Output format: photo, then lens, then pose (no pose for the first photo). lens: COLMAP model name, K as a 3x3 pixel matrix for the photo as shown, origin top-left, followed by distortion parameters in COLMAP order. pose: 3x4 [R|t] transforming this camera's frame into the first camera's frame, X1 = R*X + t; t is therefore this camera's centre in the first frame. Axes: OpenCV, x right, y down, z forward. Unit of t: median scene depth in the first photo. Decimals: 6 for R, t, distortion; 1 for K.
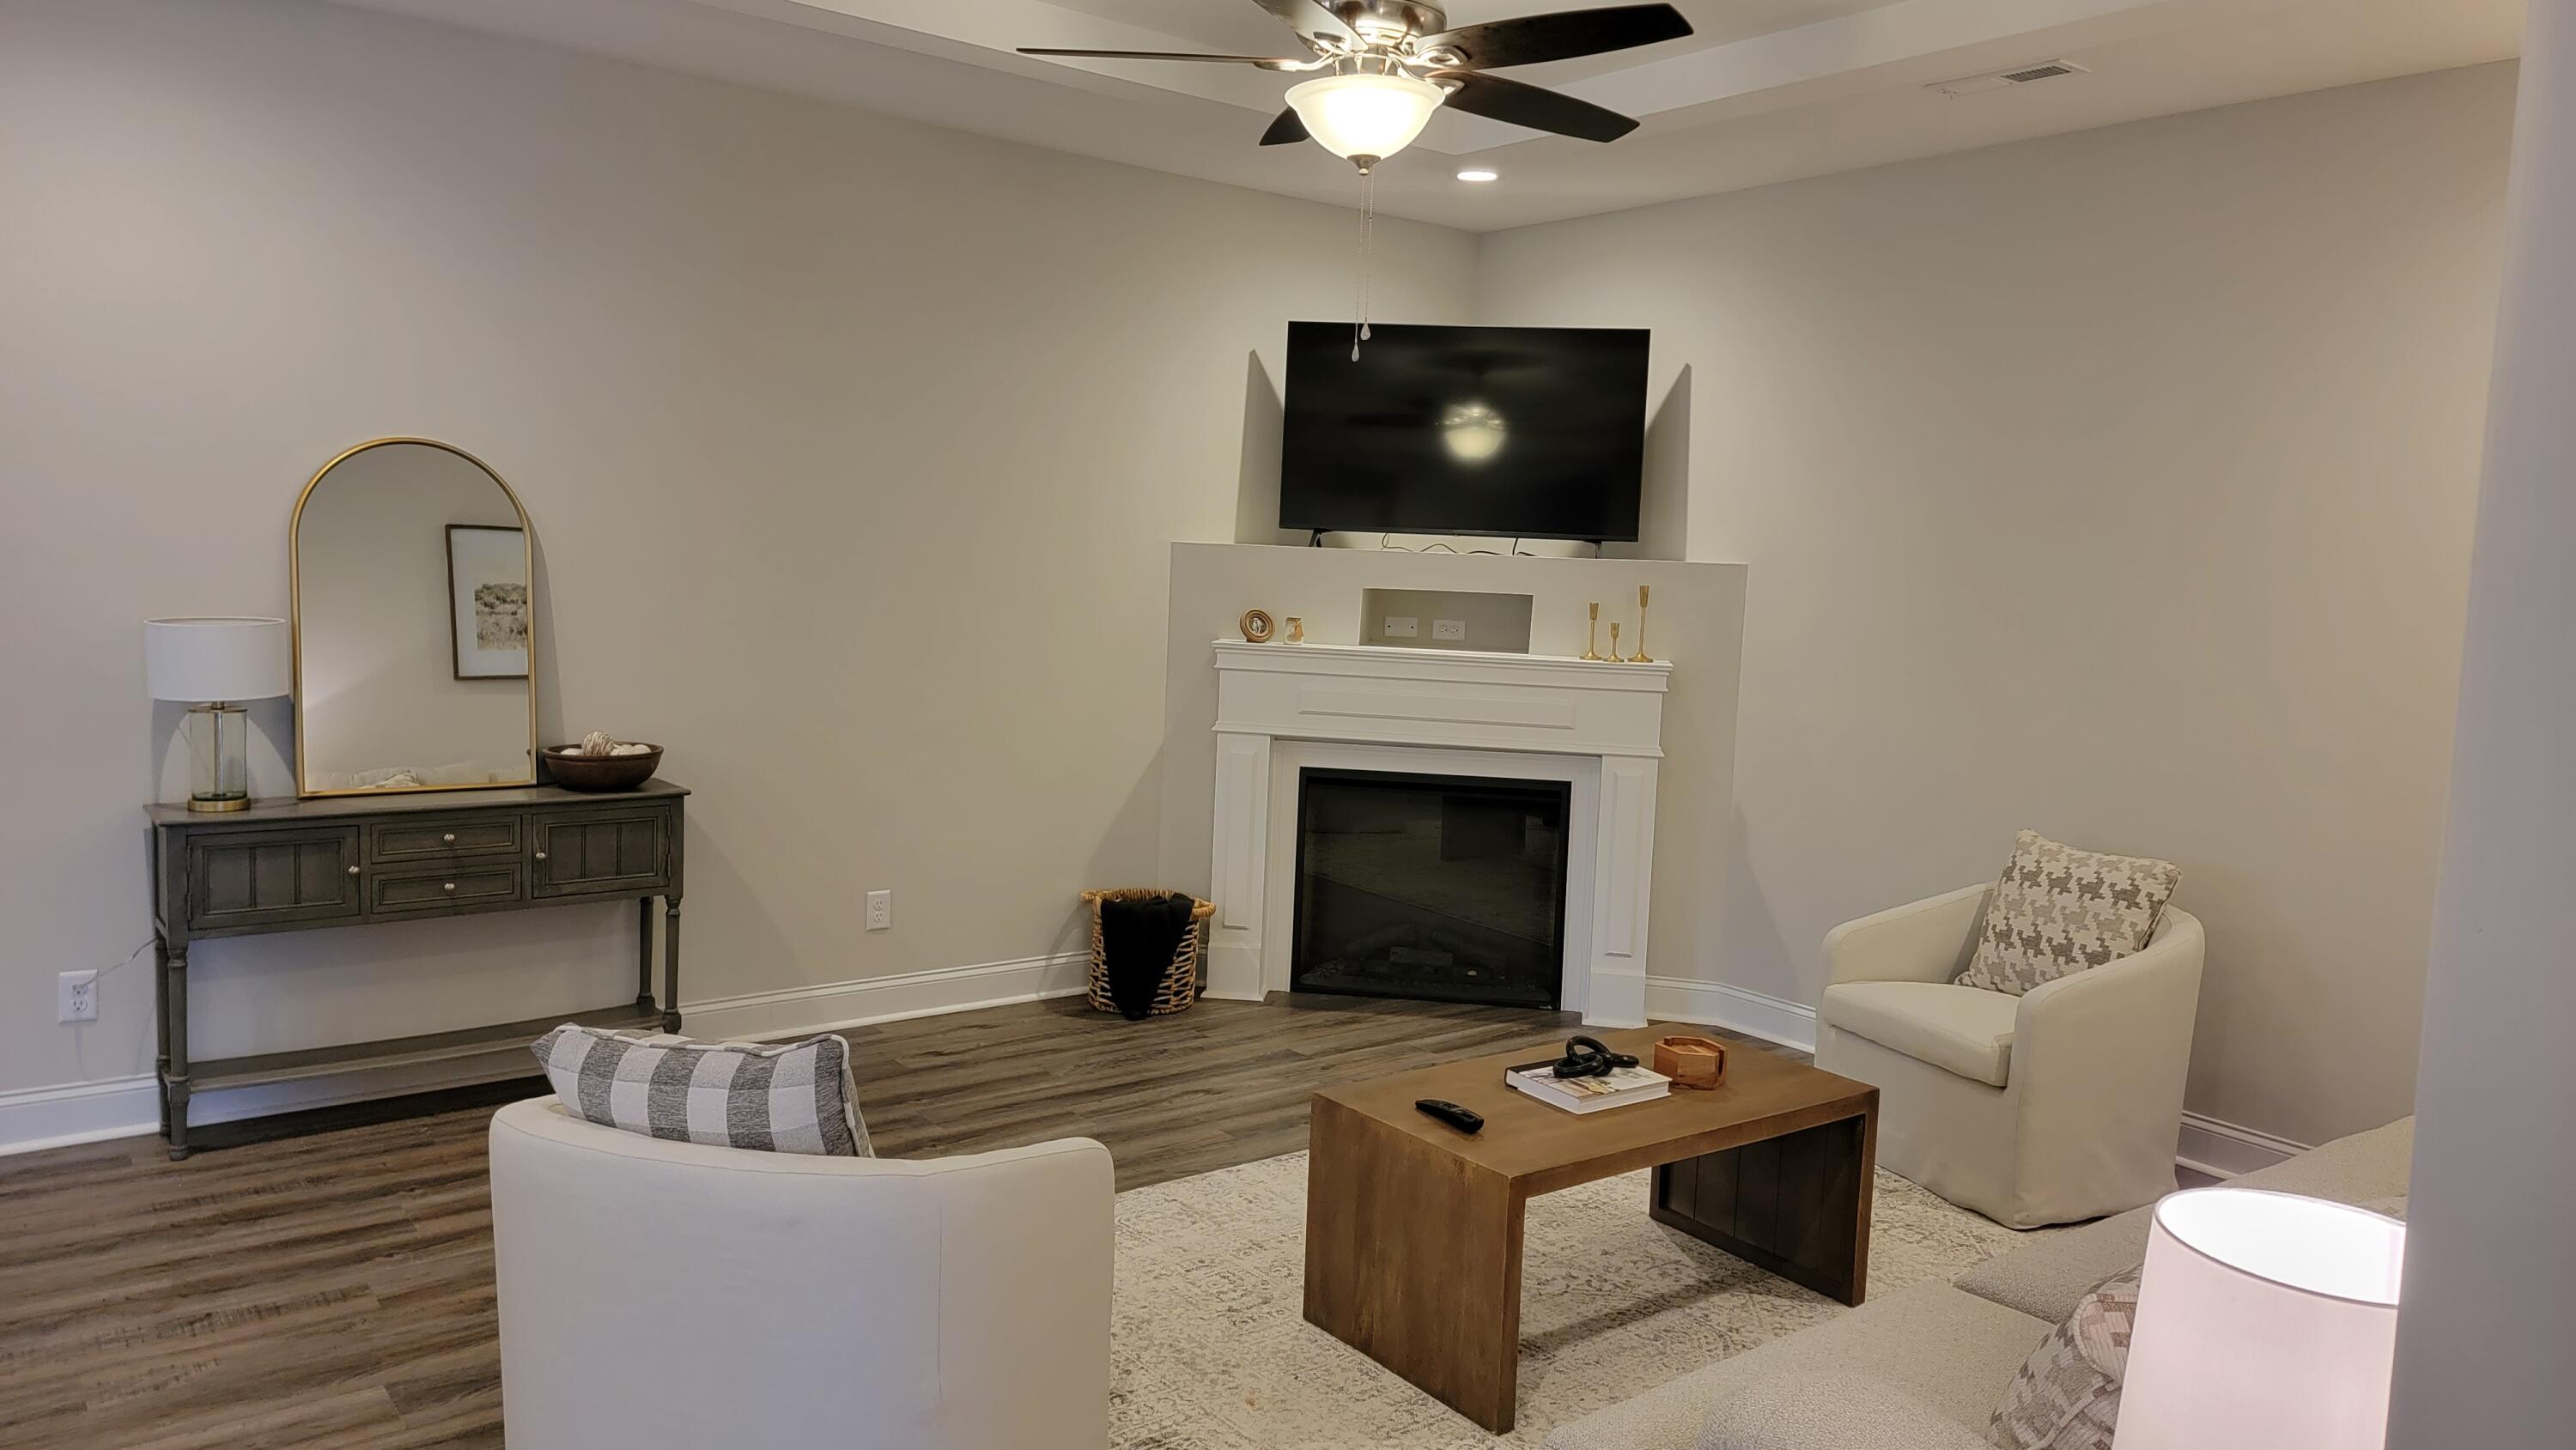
lens RADIAL K [[1747.8, 0, 1276.8], [0, 1747.8, 736.3], [0, 0, 1]] dist [0.095780, -0.081534]
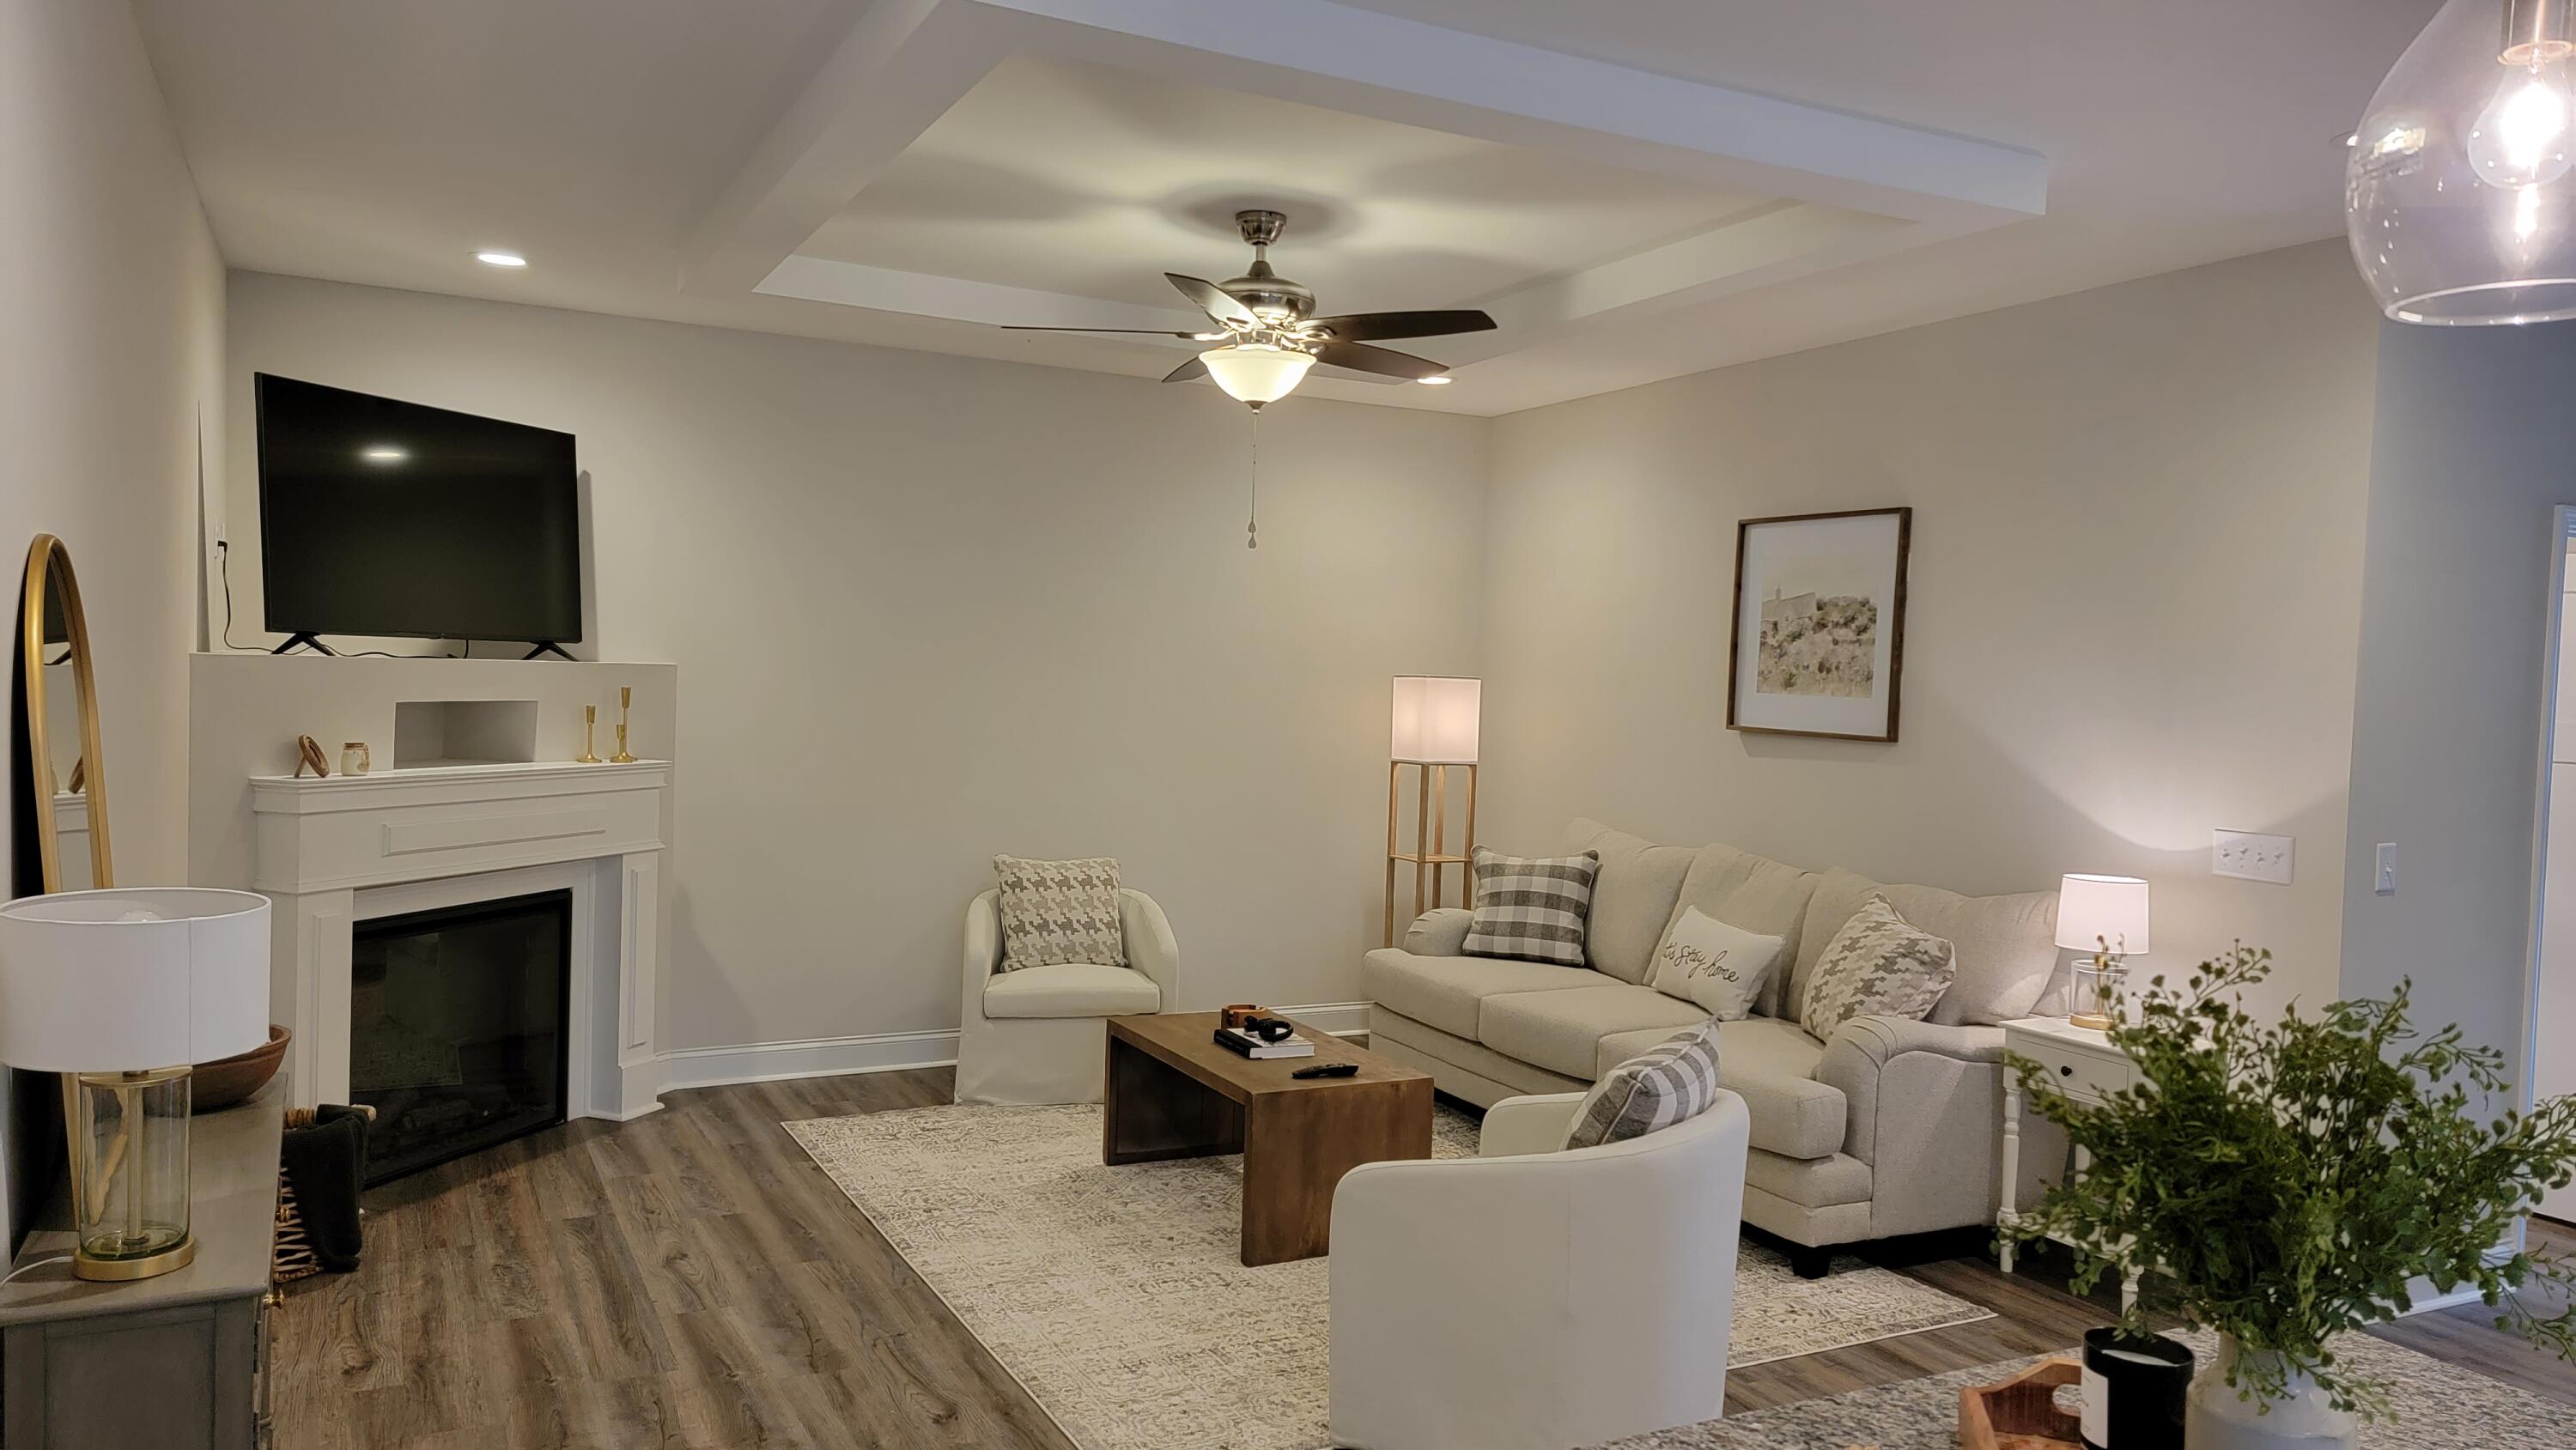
lens RADIAL K [[1747.8, 0, 1276.8], [0, 1747.8, 736.3], [0, 0, 1]] dist [0.095780, -0.081534]
pose [[0.195873, -0.066649, 0.978362, -0.749308], [0.085184, 0.995073, 0.050733, -0.077903], [-0.976922, 0.073403, 0.200586, 0.416699]]
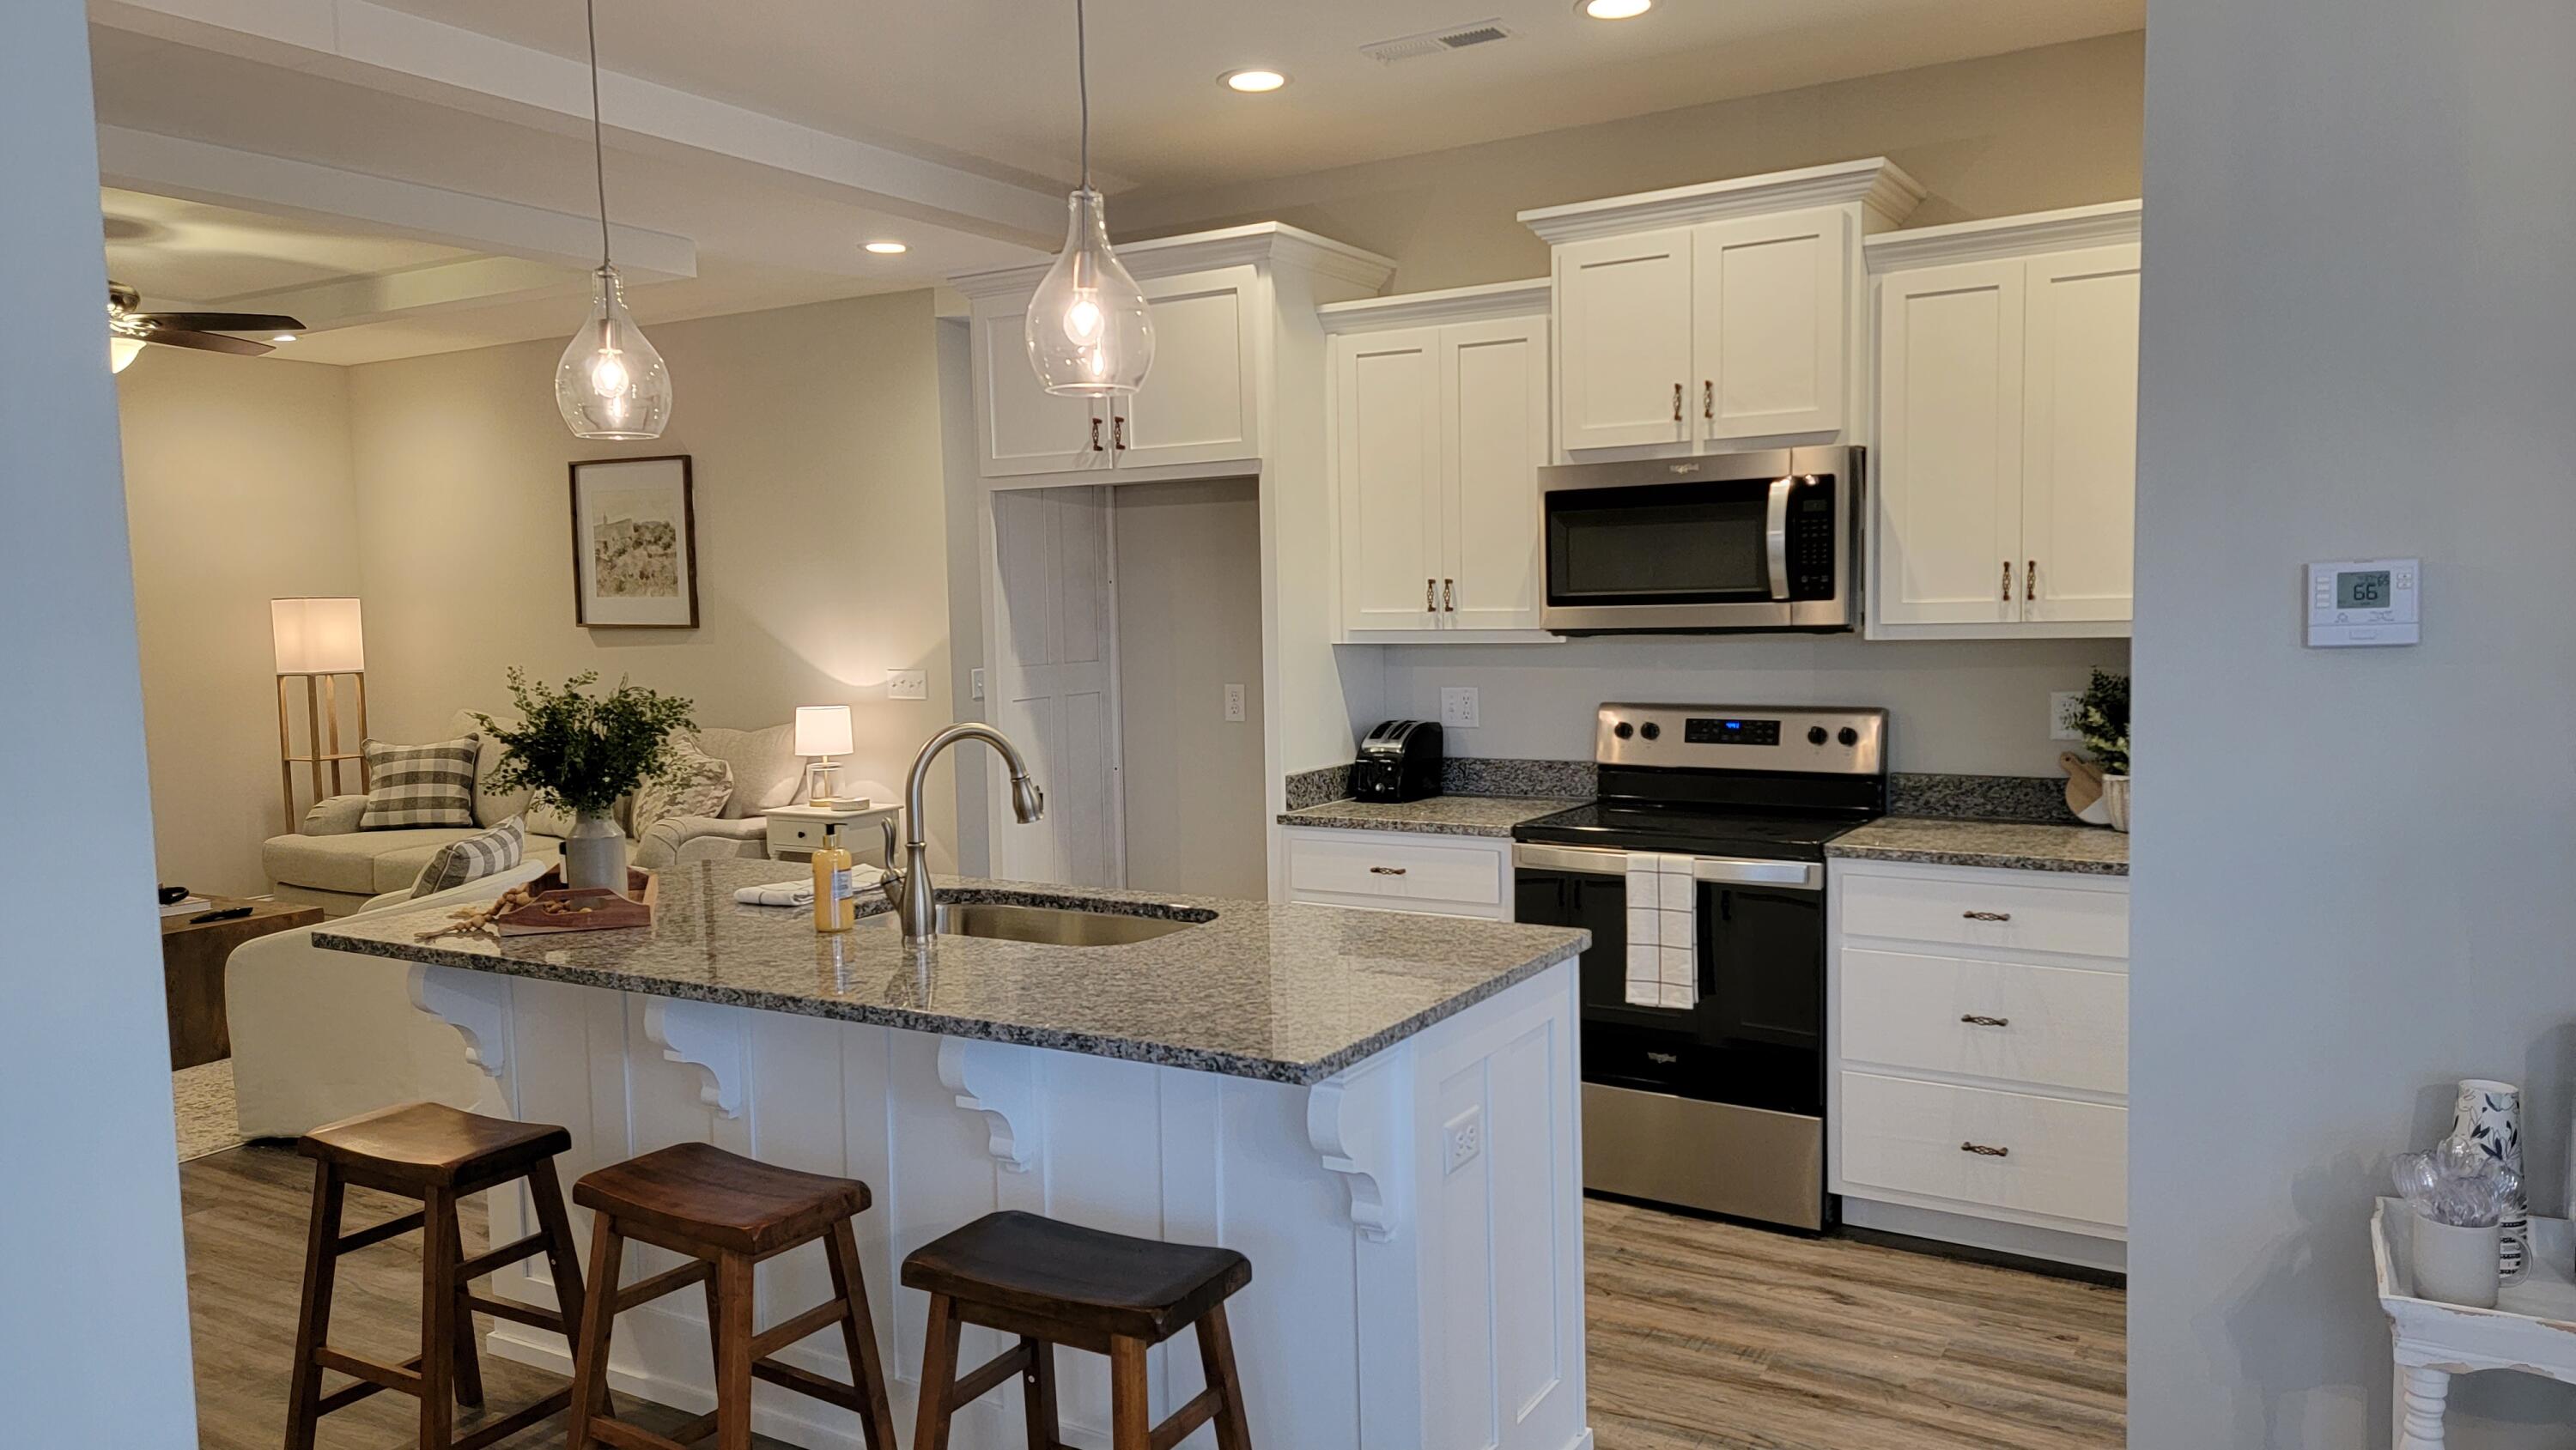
lens RADIAL K [[1747.8, 0, 1276.8], [0, 1747.8, 736.3], [0, 0, 1]] dist [0.095780, -0.081534]
pose [[-0.353813, -0.106468, 0.929237, -1.142098], [0.112965, 0.981363, 0.155452, -0.073366], [-0.928469, 0.159973, -0.335192, 0.329574]]
